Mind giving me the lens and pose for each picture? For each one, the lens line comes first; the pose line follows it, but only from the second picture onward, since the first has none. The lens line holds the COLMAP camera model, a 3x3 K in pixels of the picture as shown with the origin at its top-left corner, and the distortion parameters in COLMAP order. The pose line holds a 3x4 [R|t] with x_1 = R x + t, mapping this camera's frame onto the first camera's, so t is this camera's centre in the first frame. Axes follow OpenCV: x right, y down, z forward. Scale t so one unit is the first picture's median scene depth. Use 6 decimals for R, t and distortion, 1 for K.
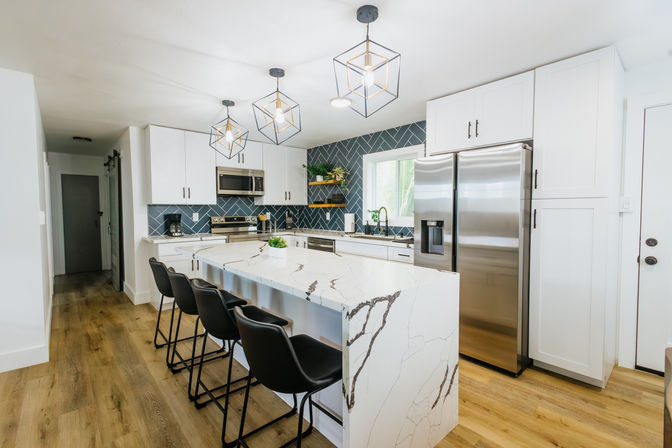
lens RADIAL K [[310.2, 0, 336.0], [0, 310.2, 224.0], [0, 0, 1]] dist [0.014755, -0.006384]
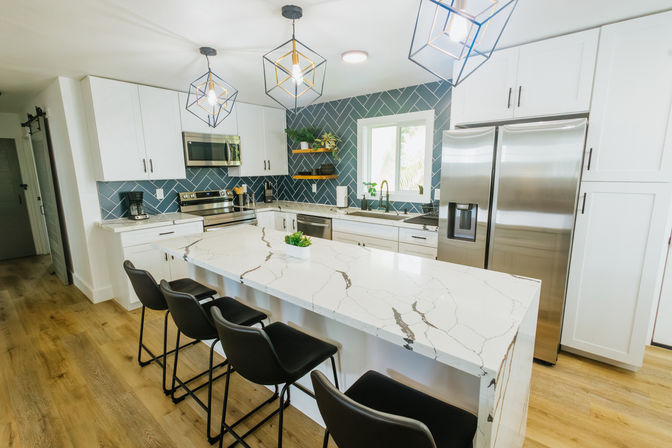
lens RADIAL K [[310.2, 0, 336.0], [0, 310.2, 224.0], [0, 0, 1]] dist [0.014755, -0.006384]
pose [[0.988790, -0.035034, 0.145145, -0.123808], [0.015552, 0.990961, 0.133249, -0.051895], [-0.148501, -0.129498, 0.980397, 0.118182]]
